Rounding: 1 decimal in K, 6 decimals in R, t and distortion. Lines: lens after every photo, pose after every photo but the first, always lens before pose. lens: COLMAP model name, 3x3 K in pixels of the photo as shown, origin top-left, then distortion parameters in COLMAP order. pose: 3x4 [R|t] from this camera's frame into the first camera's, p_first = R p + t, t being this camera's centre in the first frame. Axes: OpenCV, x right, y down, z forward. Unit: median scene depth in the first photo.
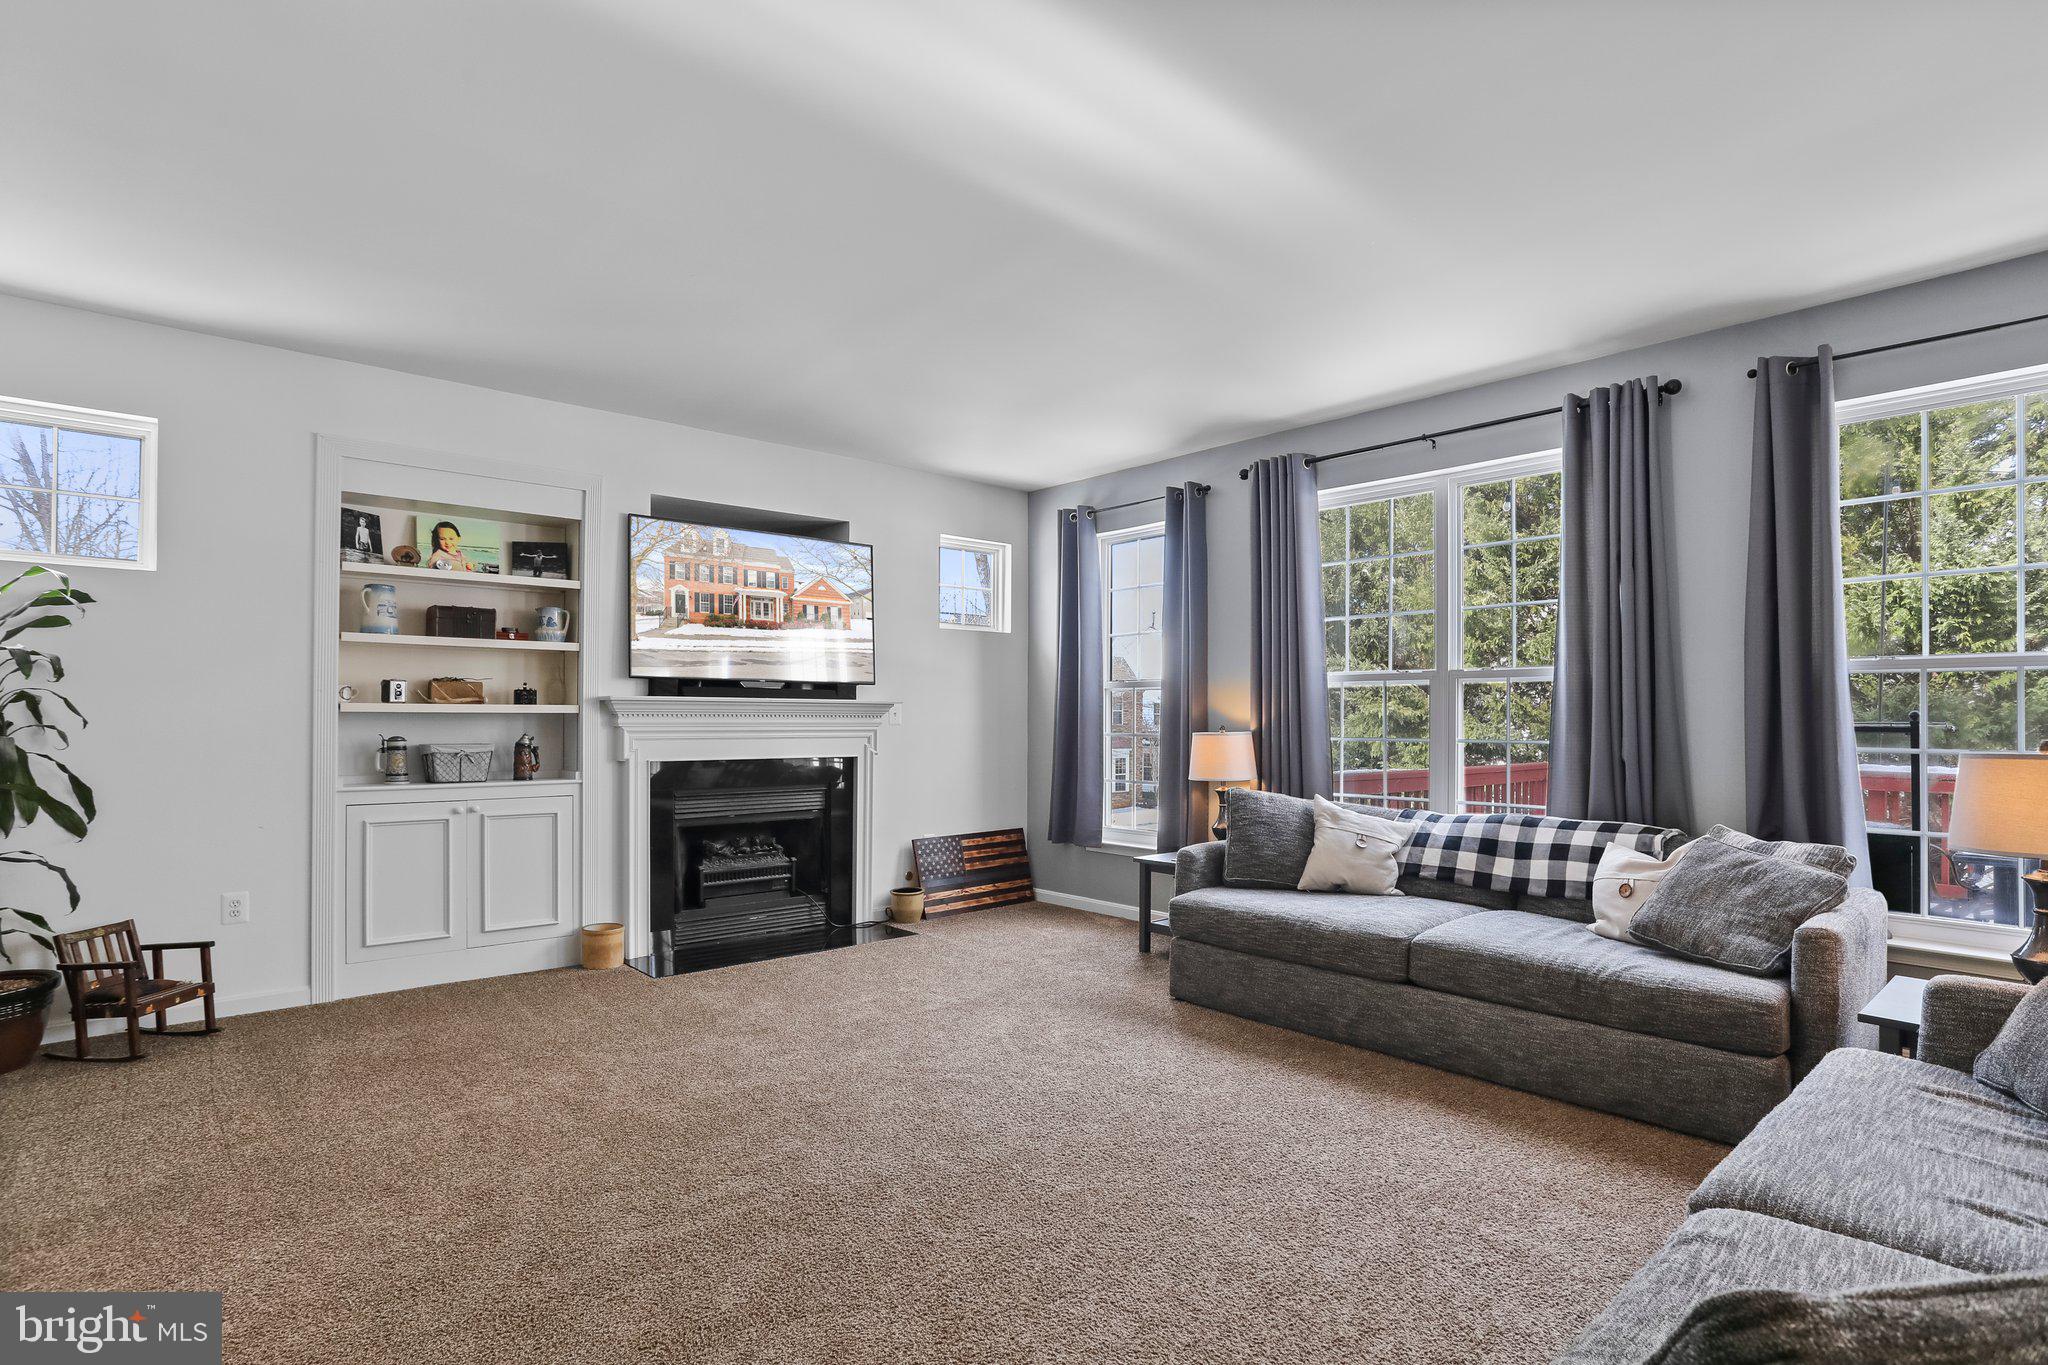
lens RADIAL K [[1070.4, 0, 1082.9], [0, 1070.4, 702.5], [0, 0, 1]] dist [-0.036970, 0.014923]
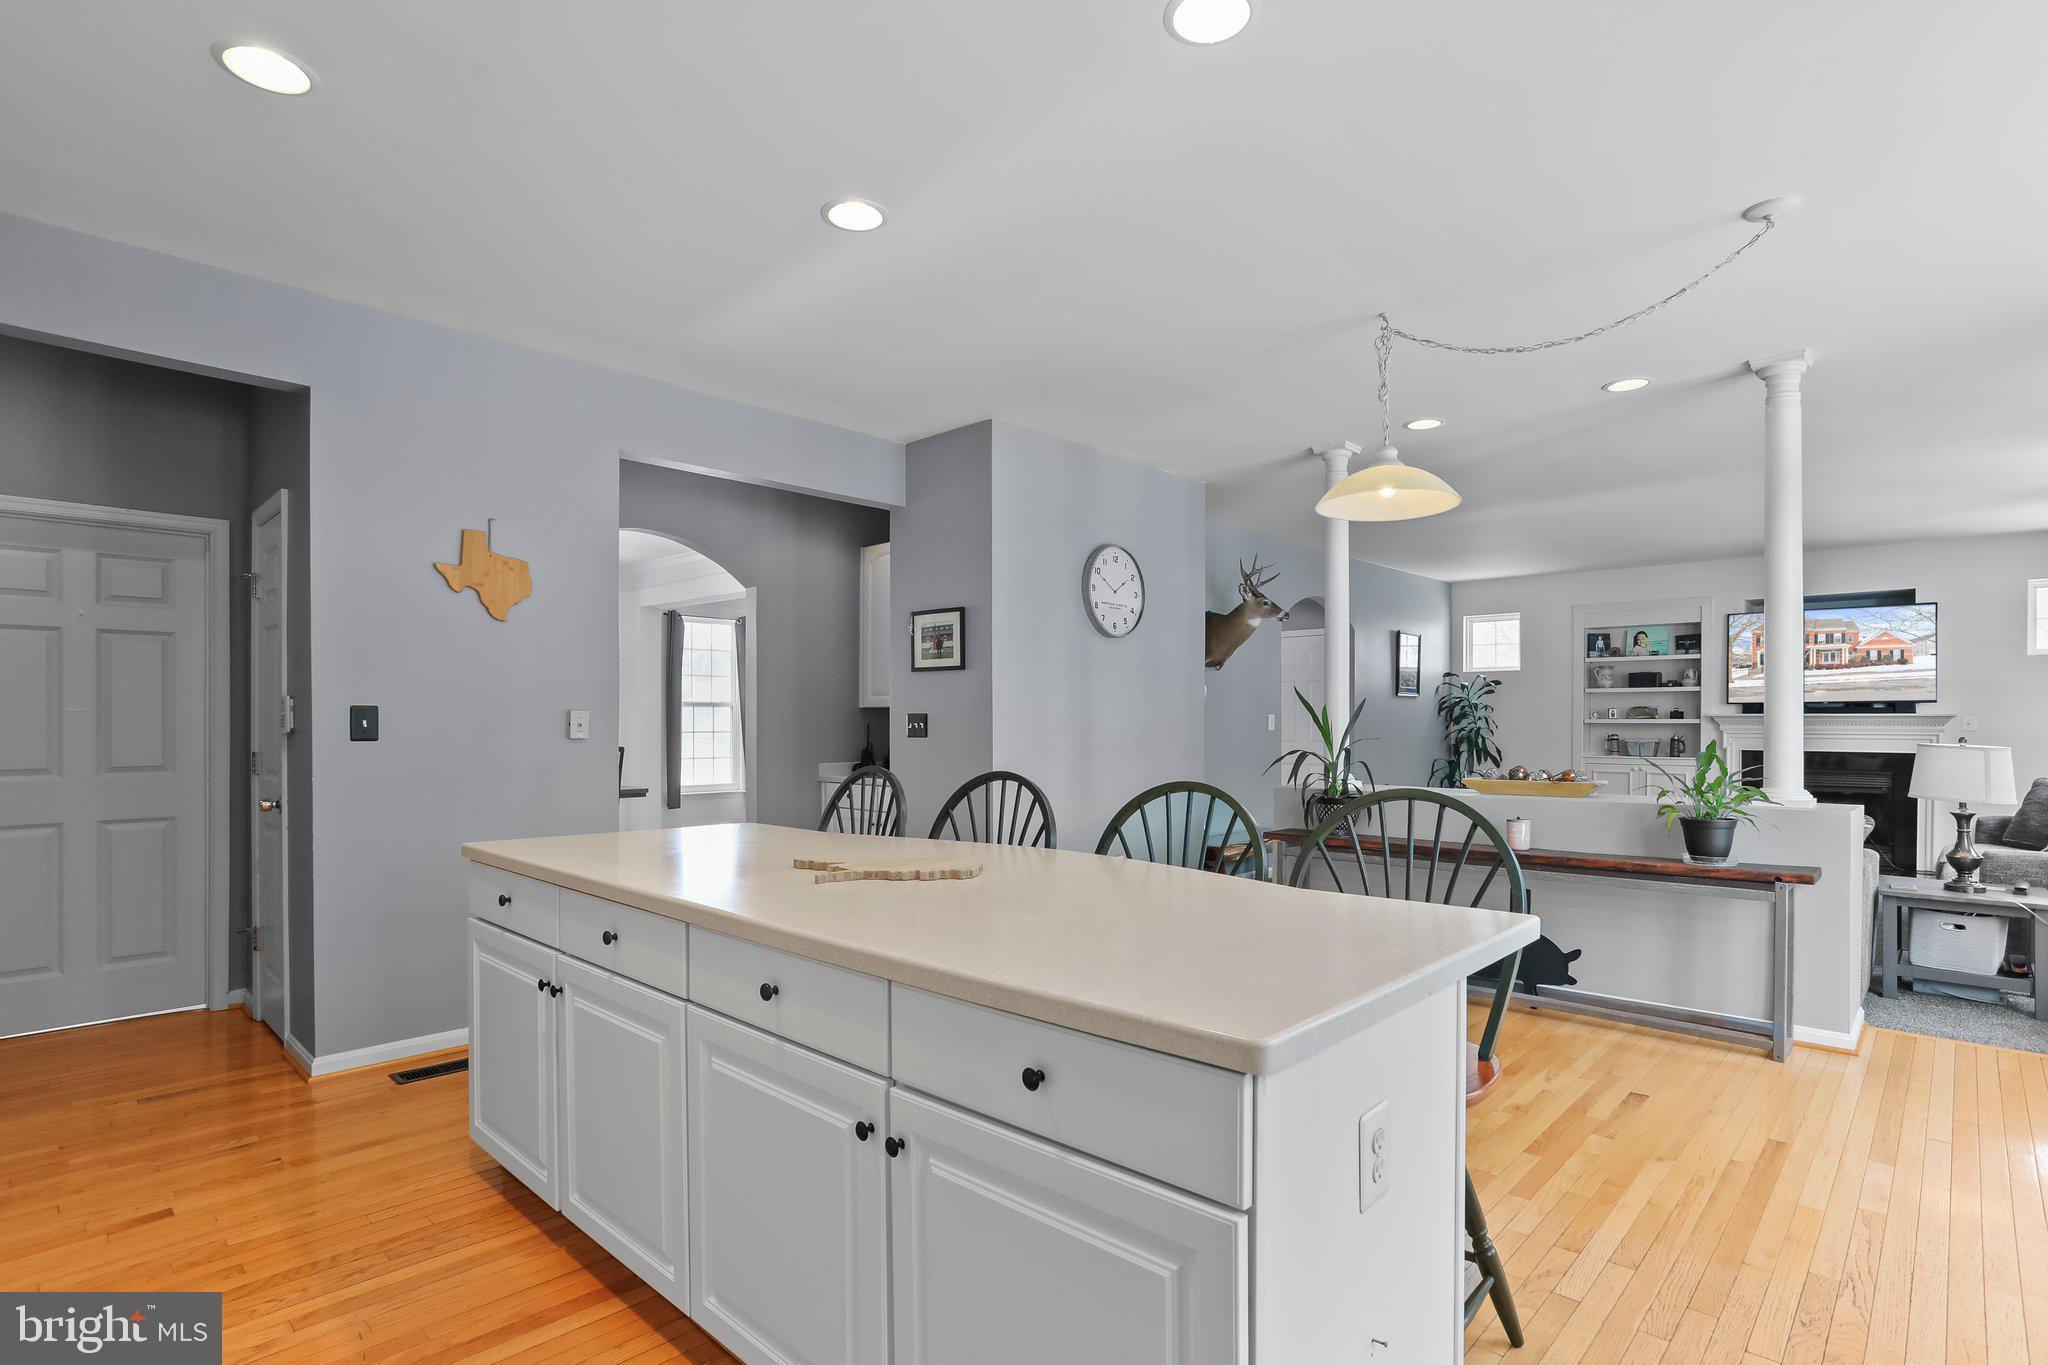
lens RADIAL K [[1021.7, 0, 1024.6], [0, 1021.7, 732.9], [0, 0, 1]] dist [-0.041020, 0.000103]
pose [[0.066787, 0.007878, -0.997736, 1.239857], [0.013803, 0.999866, 0.008819, -0.005421], [0.997672, -0.014361, 0.066669, -0.329713]]
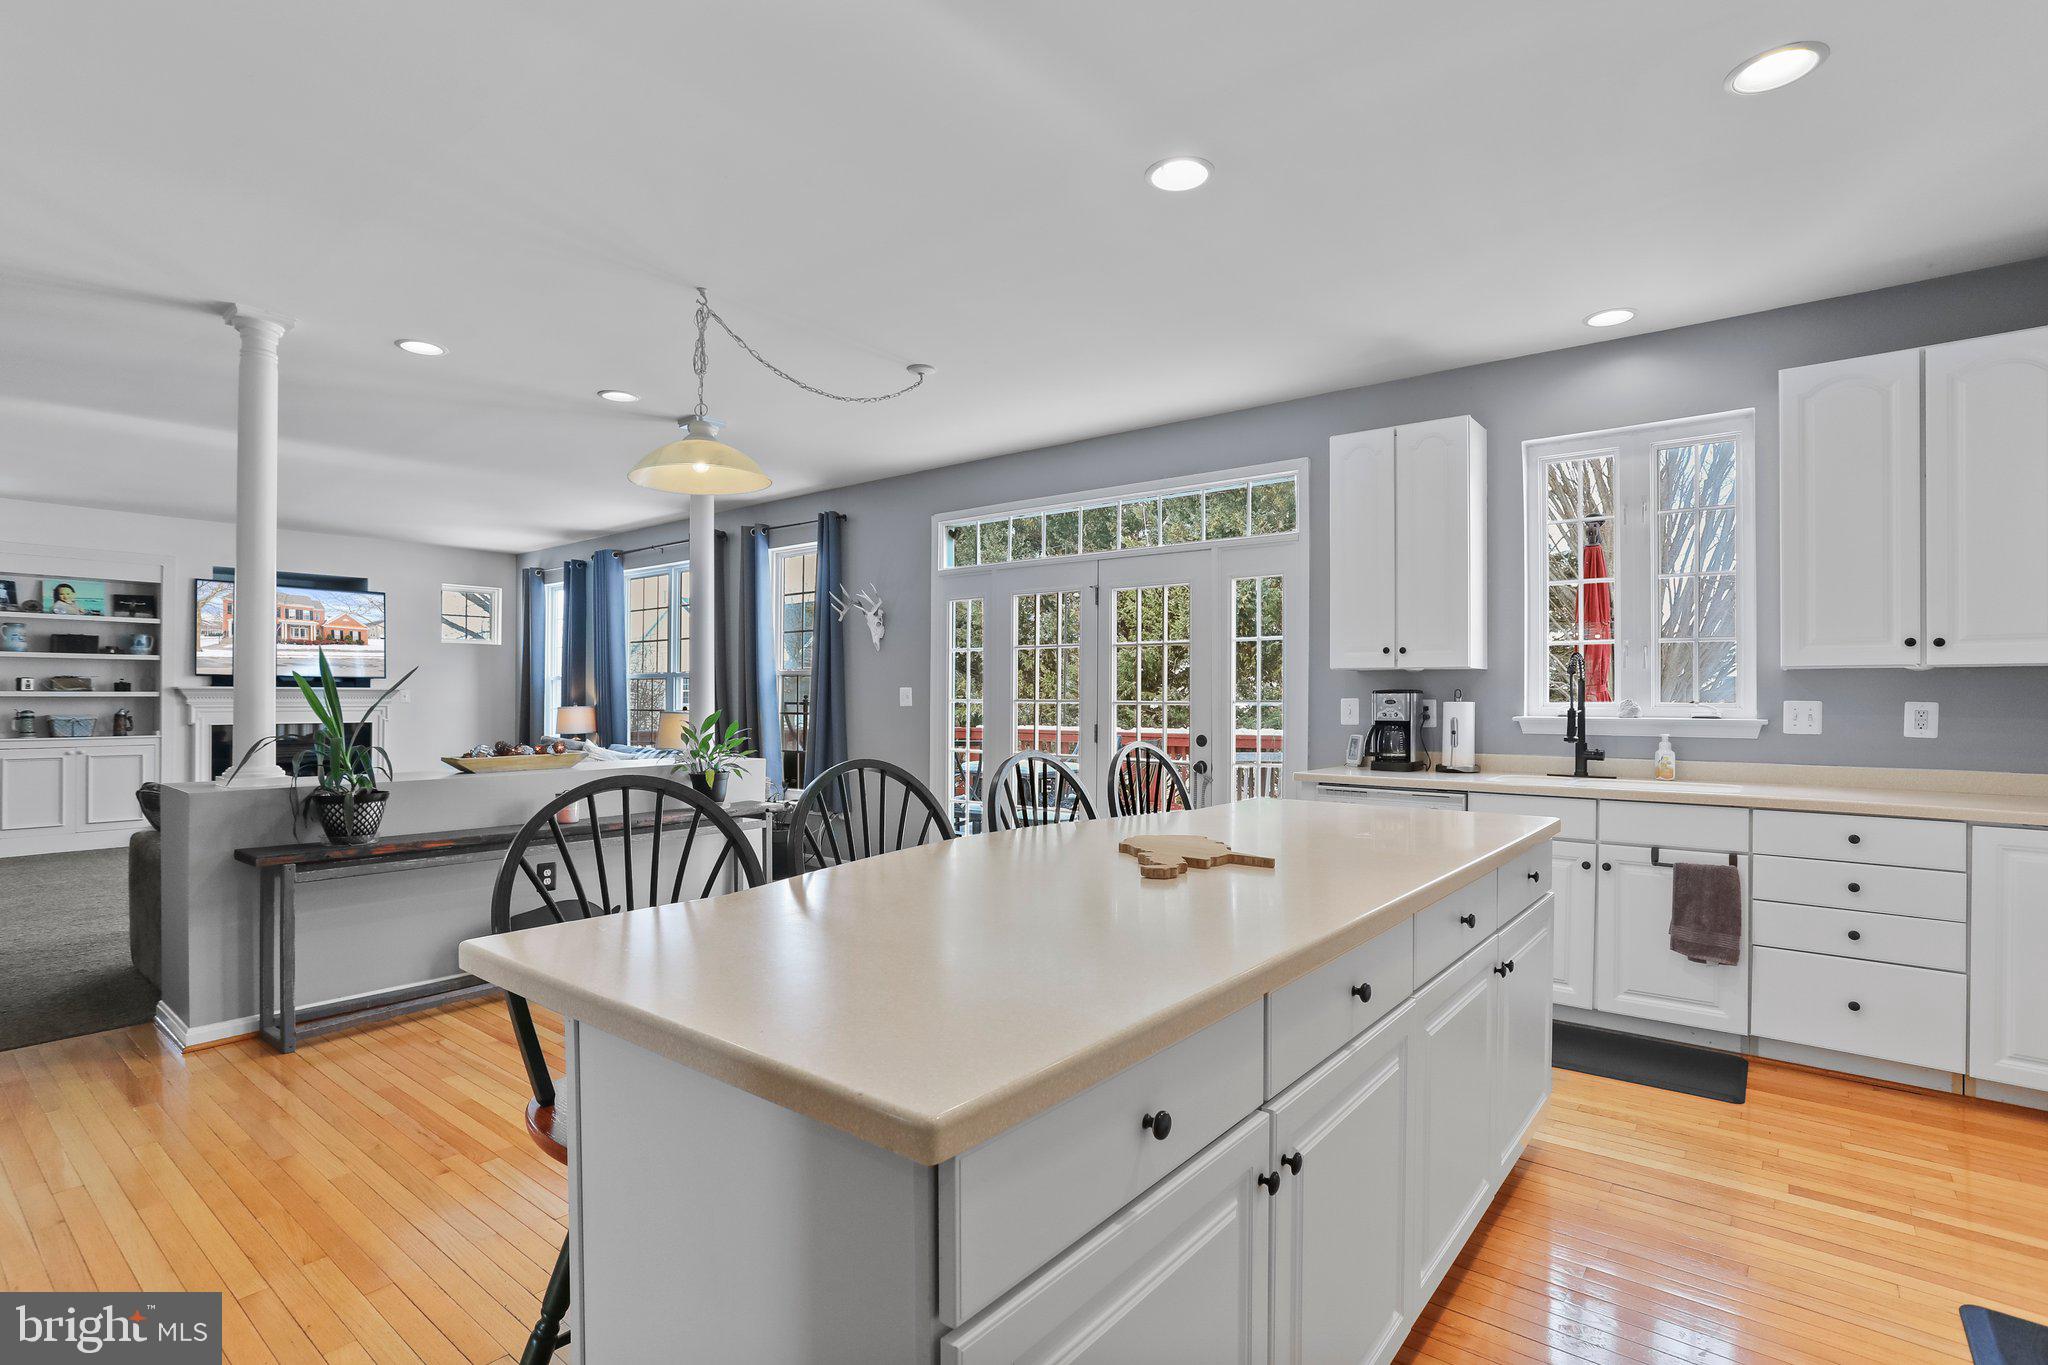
lens RADIAL K [[1000.2, 0, 1032.0], [0, 1000.2, 692.4], [0, 0, 1]] dist [-0.047081, 0.027867]
pose [[0.988205, 0.001636, 0.153130, 0.665708], [-0.002739, 0.999972, 0.006989, -0.011742], [-0.153114, -0.007326, 0.988181, -0.764998]]
